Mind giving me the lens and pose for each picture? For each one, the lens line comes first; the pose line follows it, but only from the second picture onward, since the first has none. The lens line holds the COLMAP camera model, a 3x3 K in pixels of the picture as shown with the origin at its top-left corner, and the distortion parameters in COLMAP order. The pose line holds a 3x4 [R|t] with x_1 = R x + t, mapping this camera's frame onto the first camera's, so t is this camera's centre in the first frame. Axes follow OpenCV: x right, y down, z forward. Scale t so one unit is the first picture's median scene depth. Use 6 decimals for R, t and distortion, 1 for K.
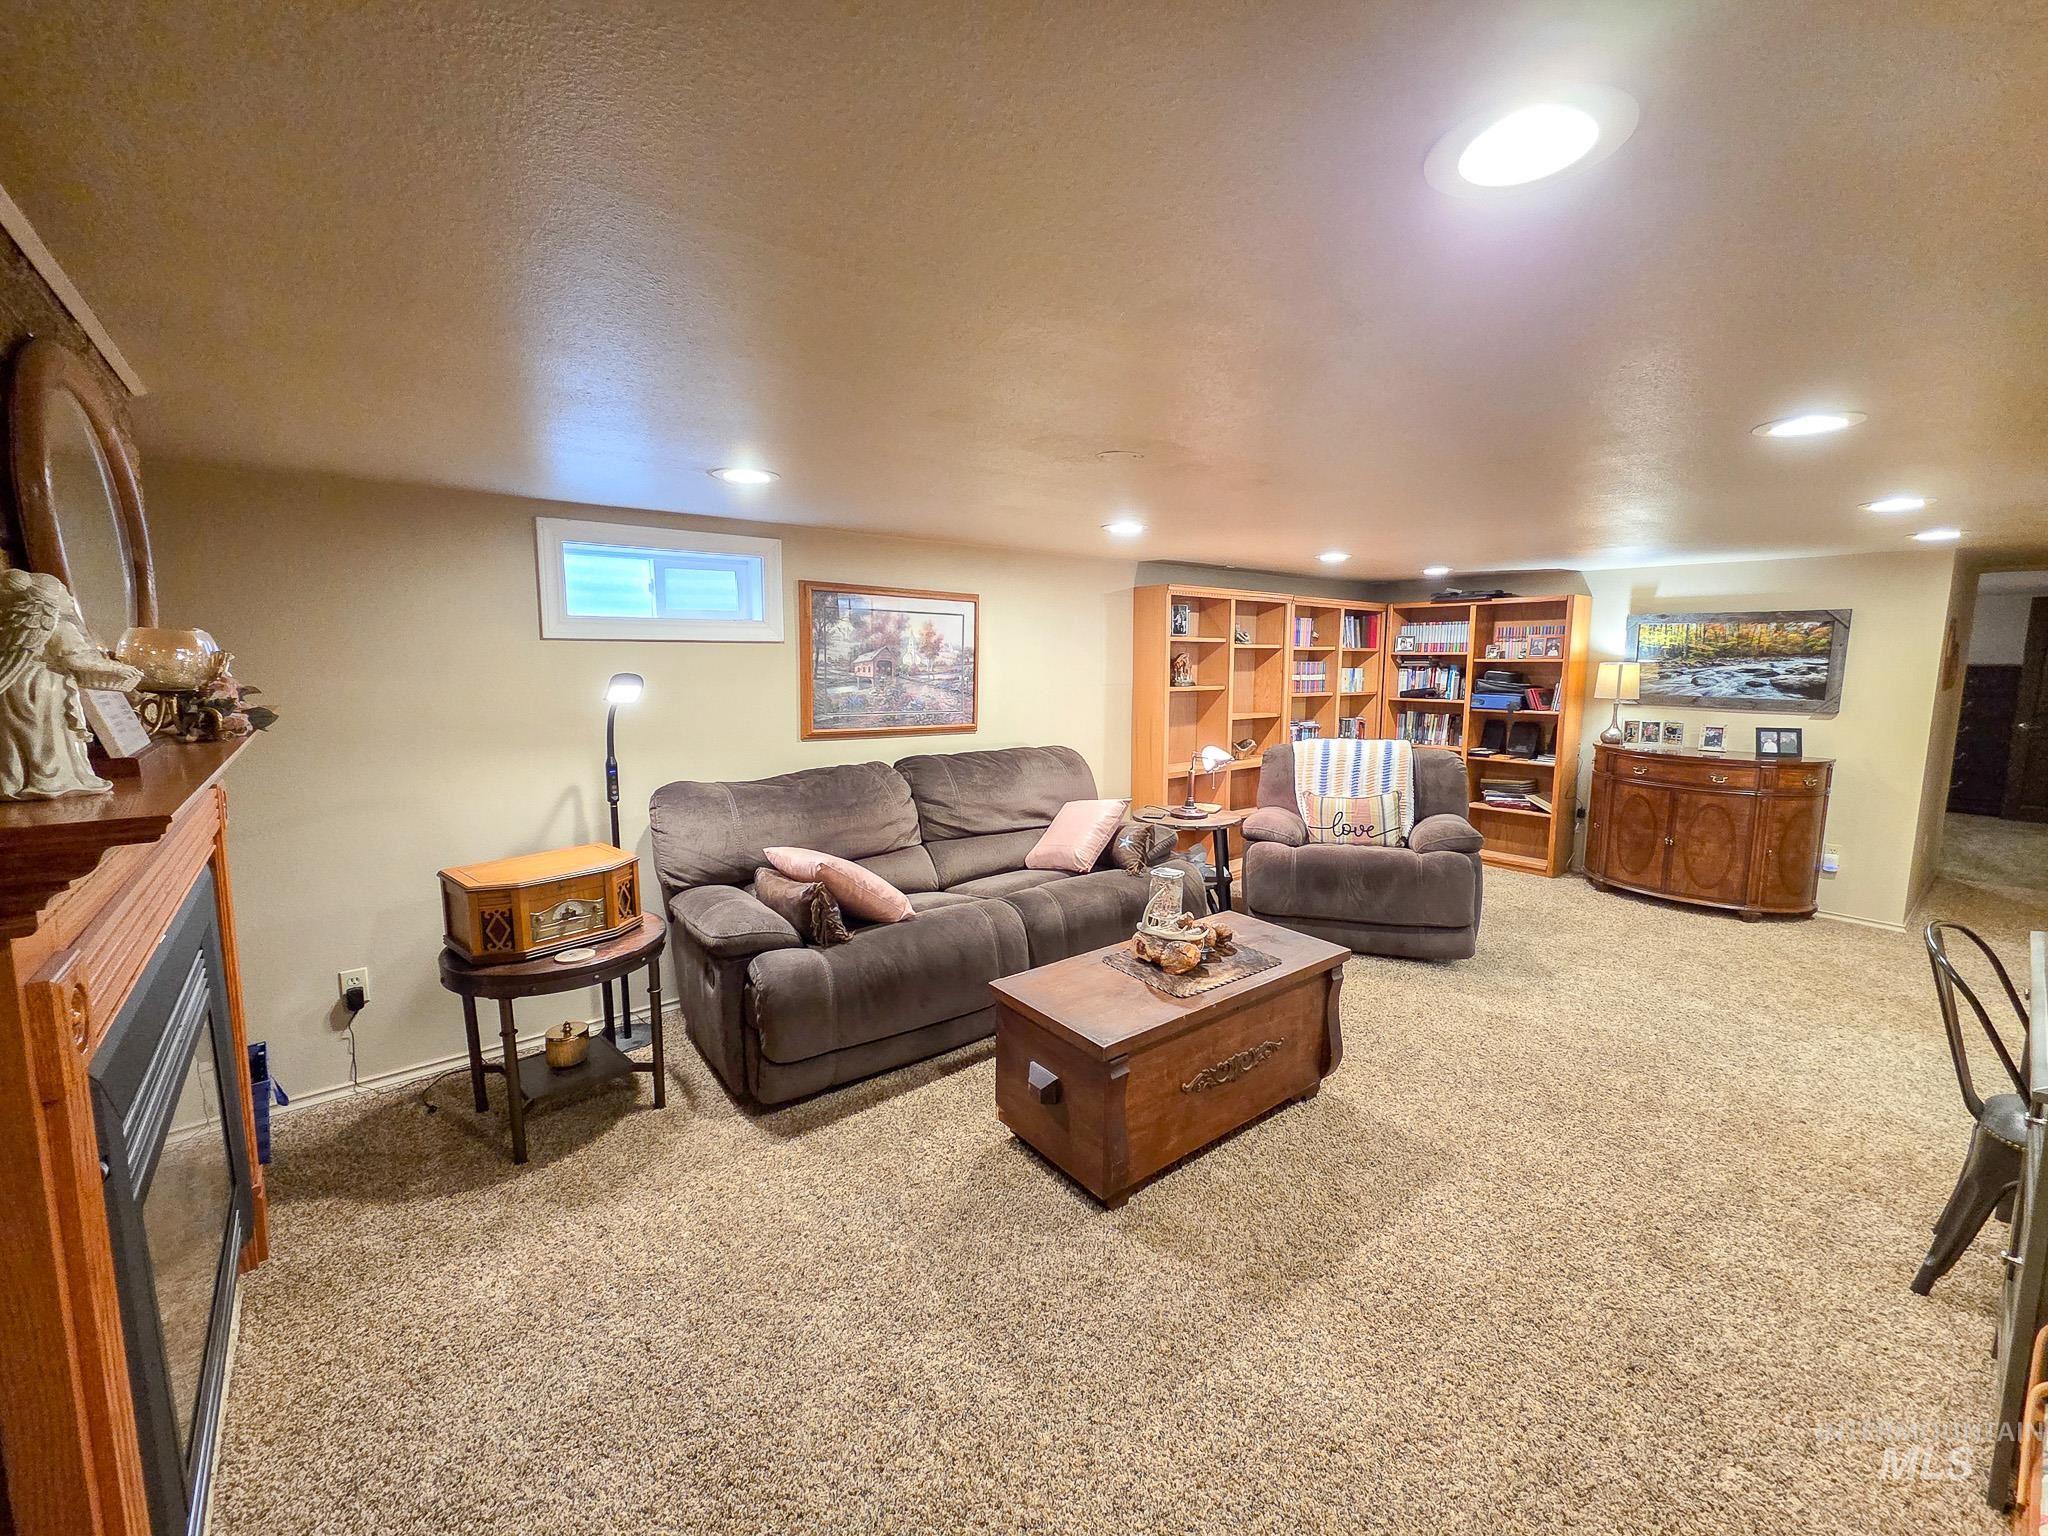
lens RADIAL K [[838.2, 0, 1027.2], [0, 838.2, 757.4], [0, 0, 1]] dist [0.011395, -0.003640]
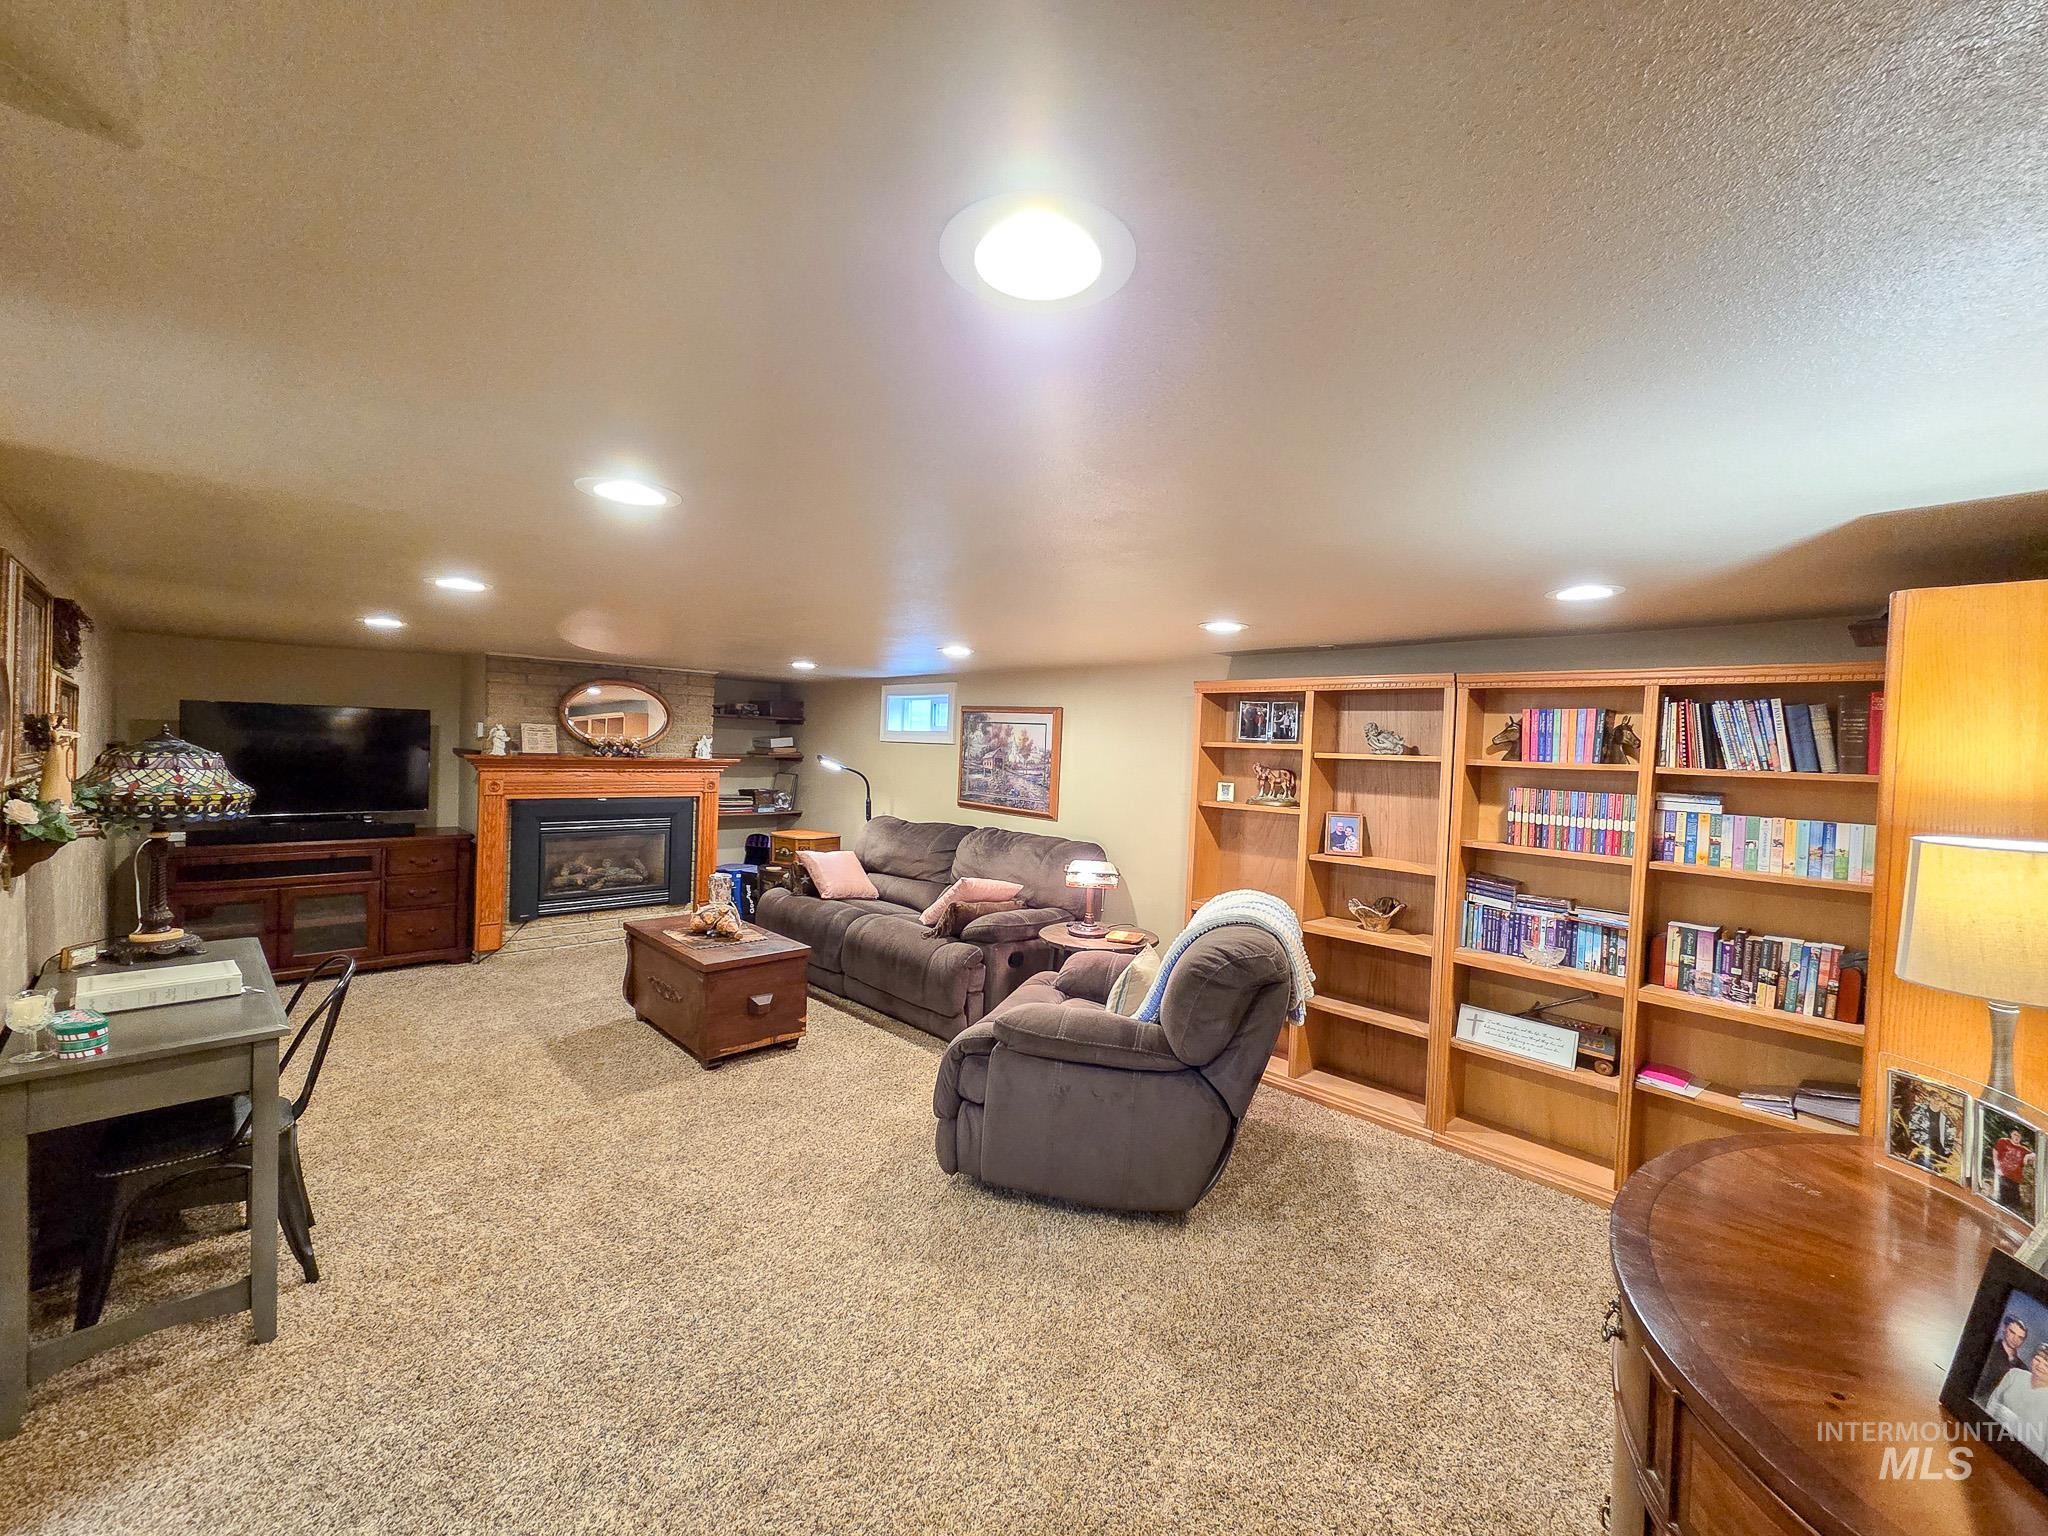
lens RADIAL K [[838.2, 0, 1022.6], [0, 838.2, 772.1], [0, 0, 1]] dist [0.011395, -0.003640]
pose [[0.069264, 0.022667, -0.997341, 1.214582], [-0.165614, 0.986130, 0.010911, -0.111625], [0.983755, 0.164418, 0.072057, 0.922132]]
